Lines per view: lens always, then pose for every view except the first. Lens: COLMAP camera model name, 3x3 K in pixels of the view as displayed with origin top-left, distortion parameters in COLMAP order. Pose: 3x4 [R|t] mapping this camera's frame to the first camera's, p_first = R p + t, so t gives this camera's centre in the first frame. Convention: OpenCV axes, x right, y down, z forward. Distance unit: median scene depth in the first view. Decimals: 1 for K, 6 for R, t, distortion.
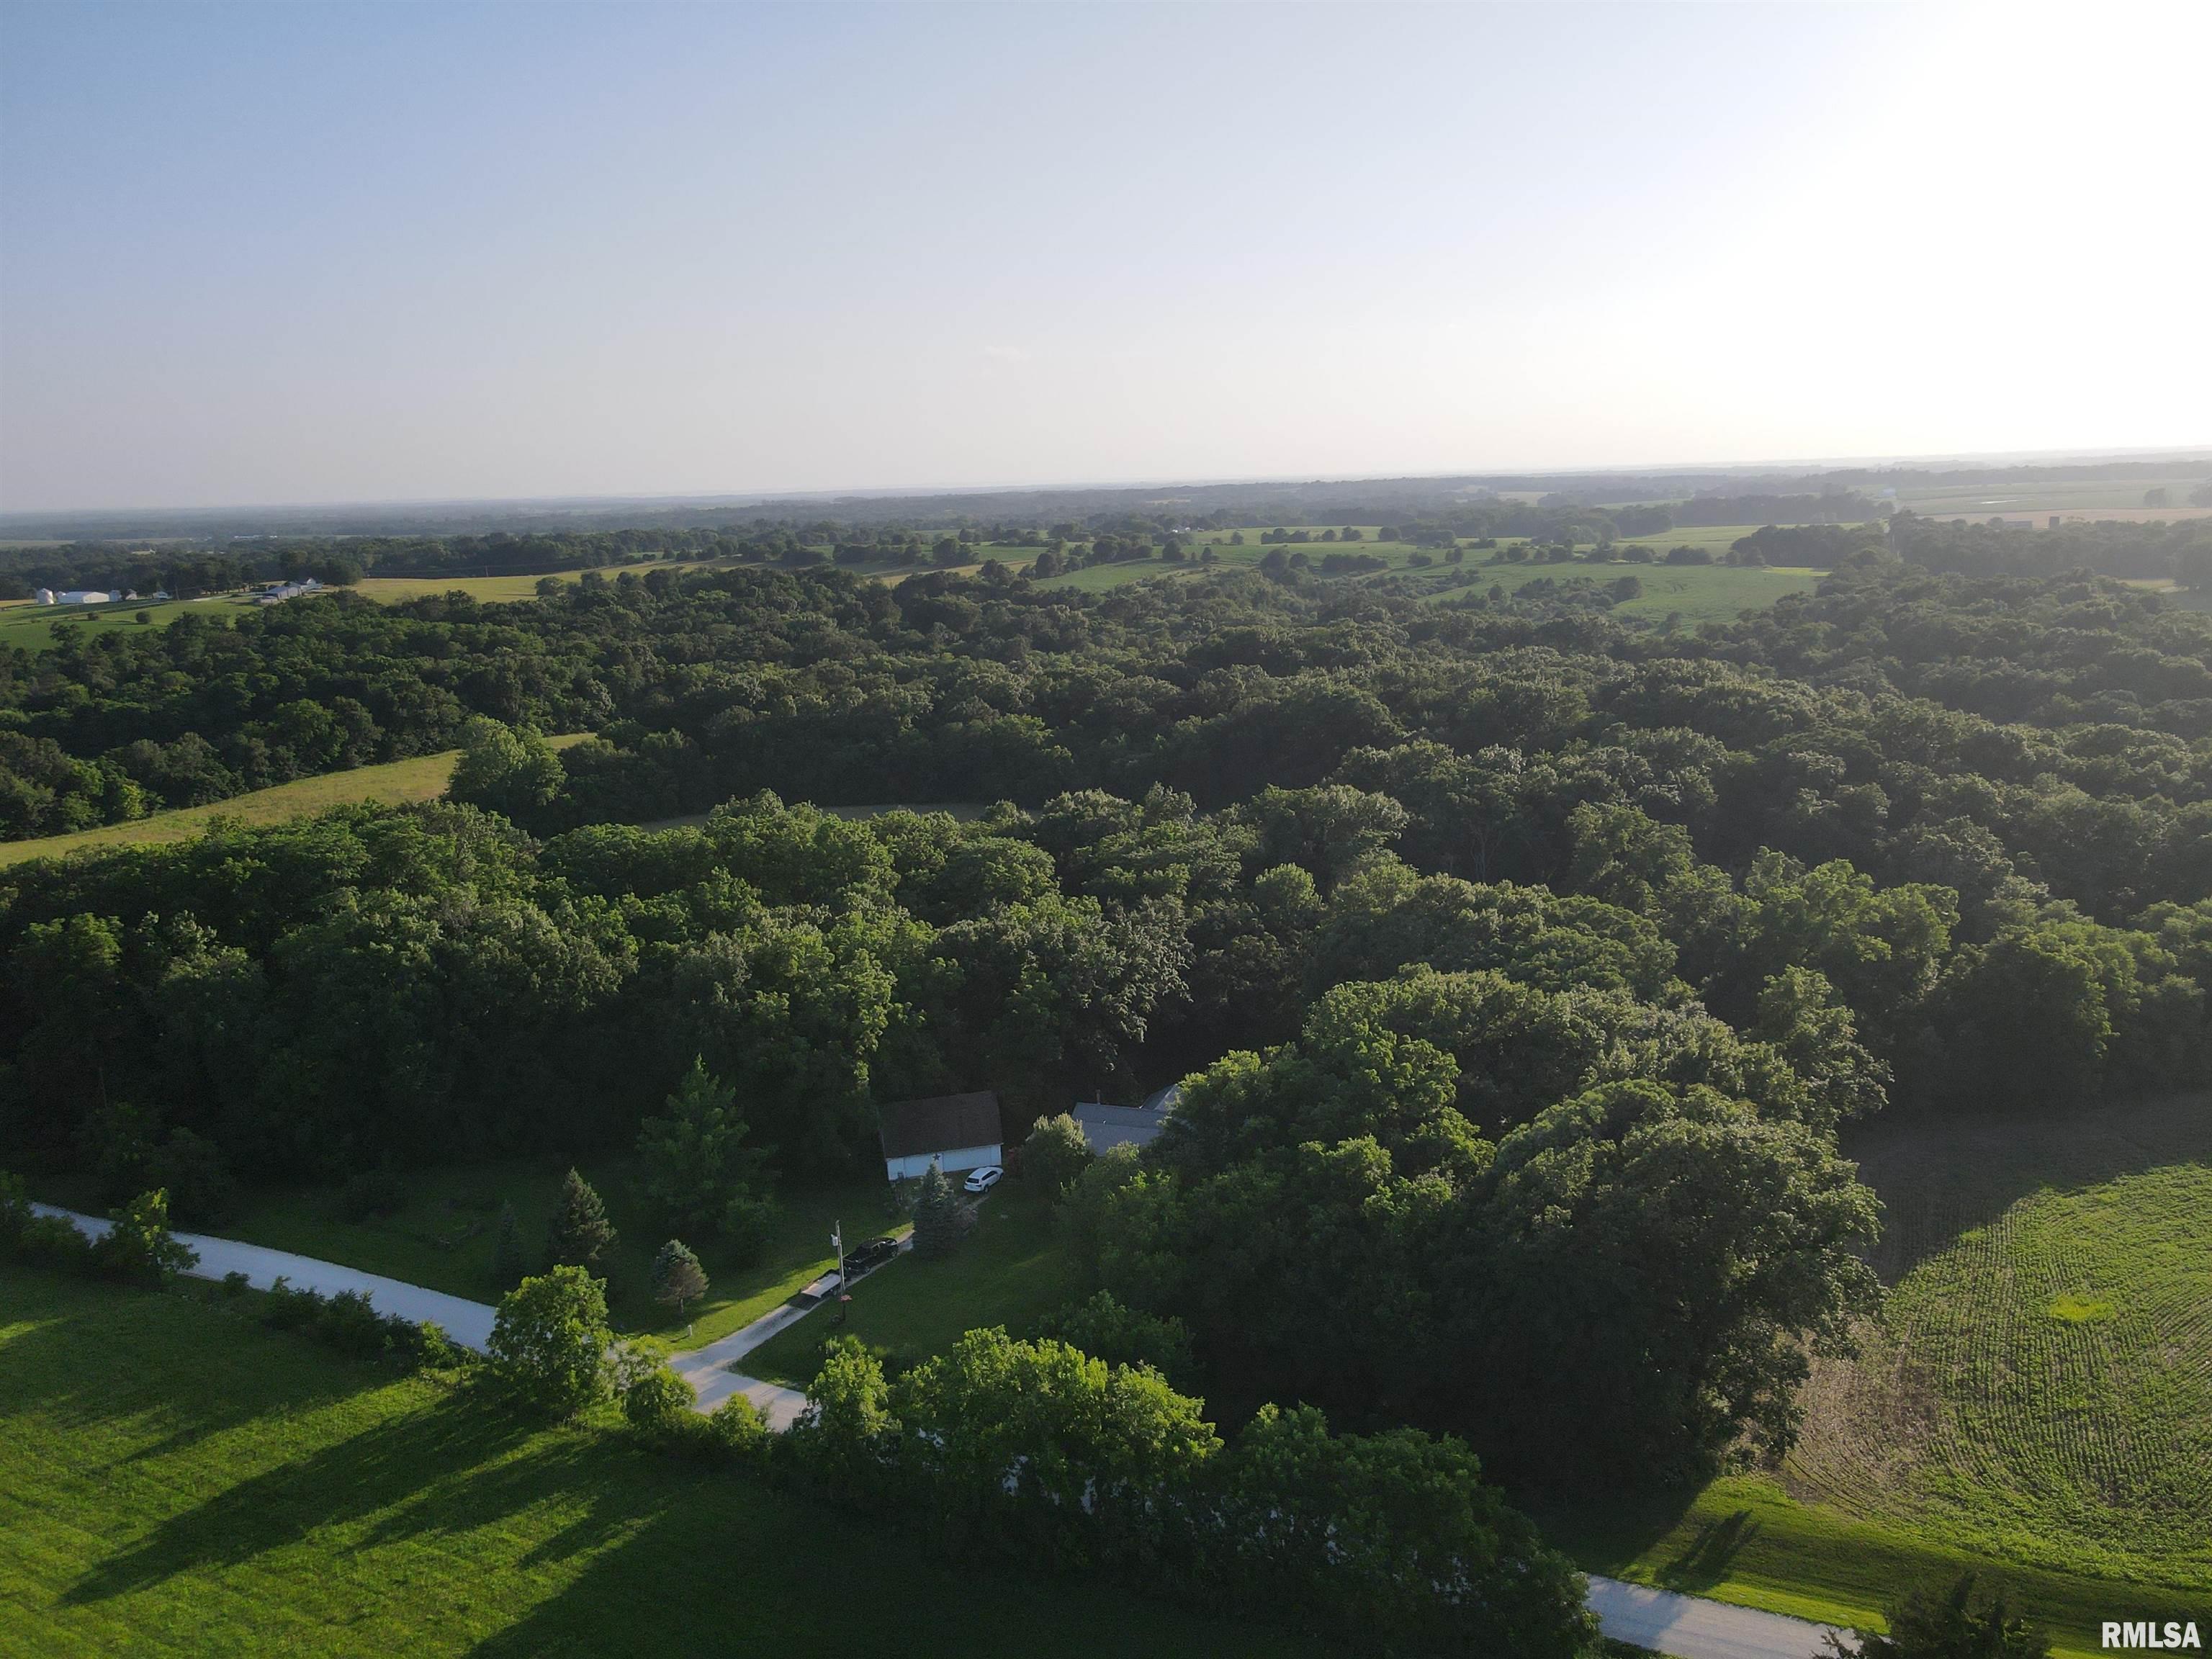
lens RADIAL K [[1644.3, 0, 1092.3], [0, 1644.3, 829.8], [0, 0, 1]] dist [-0.036923, 0.108089]
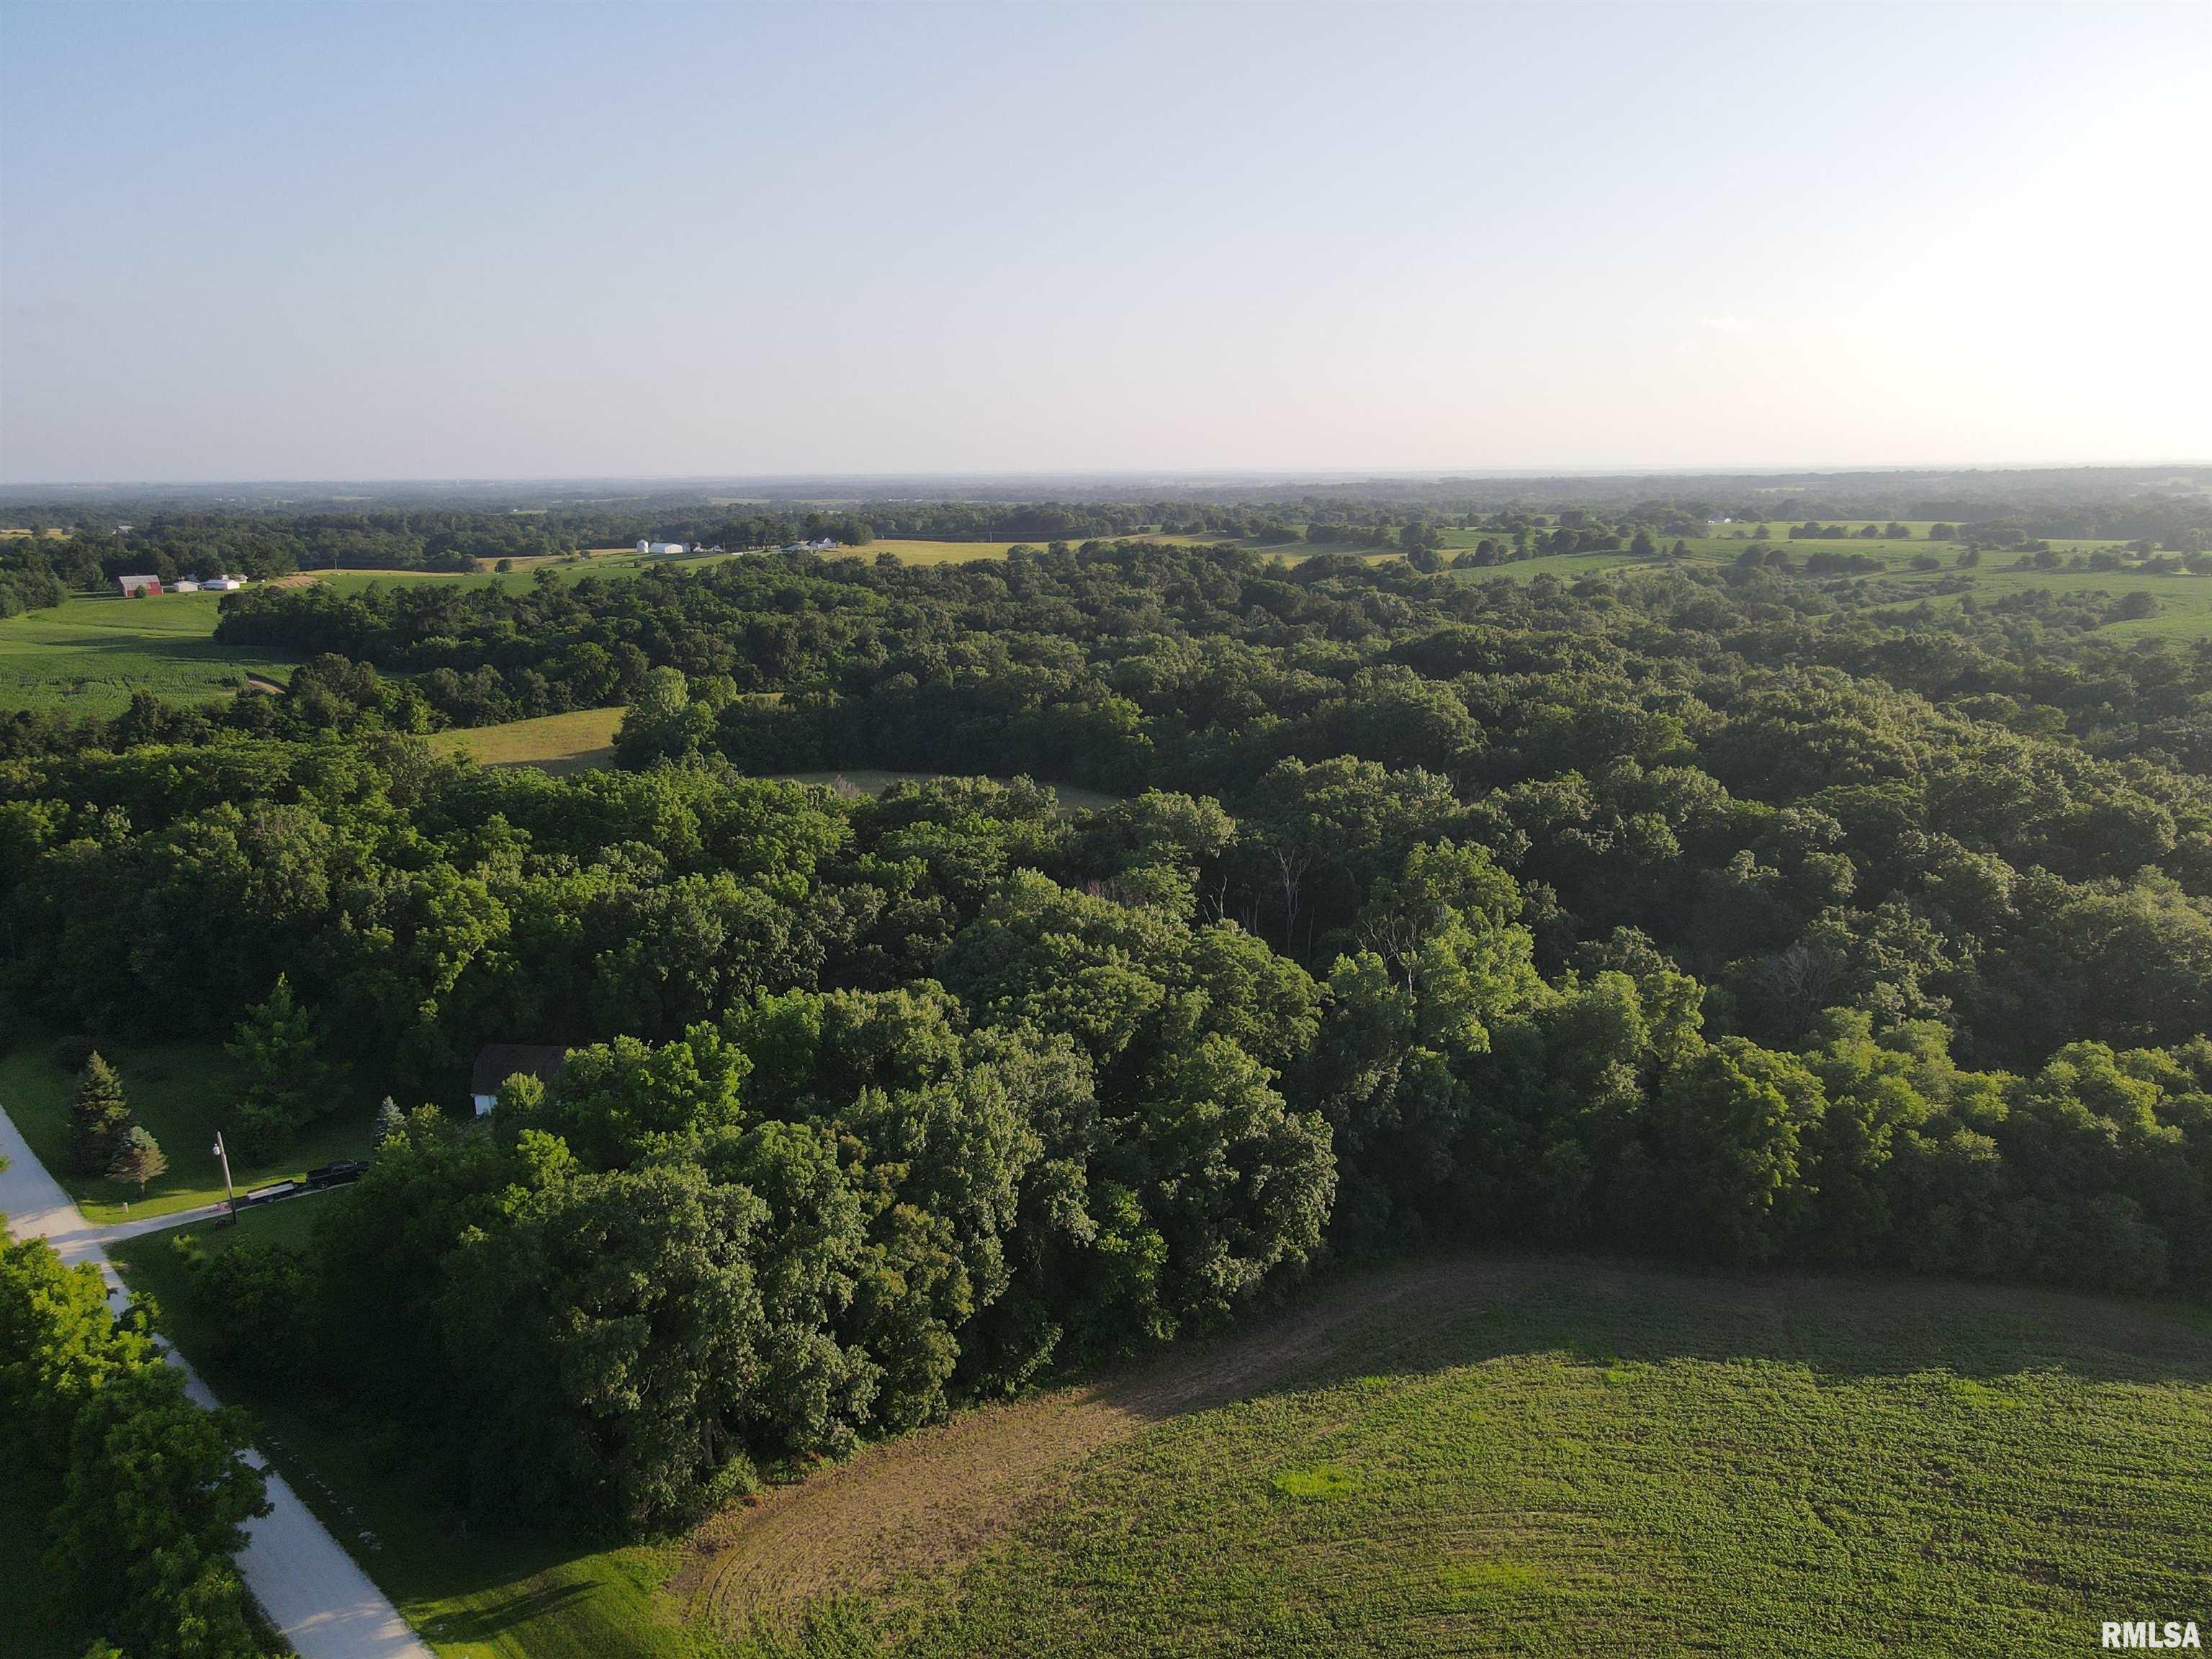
lens RADIAL K [[1644.3, 0, 1092.3], [0, 1644.3, 829.8], [0, 0, 1]] dist [-0.036923, 0.108089]
pose [[0.925710, 0.101287, -0.364421, 0.154299], [-0.096490, 0.994839, 0.031399, -0.010876], [0.365721, 0.006096, 0.930705, 0.037855]]
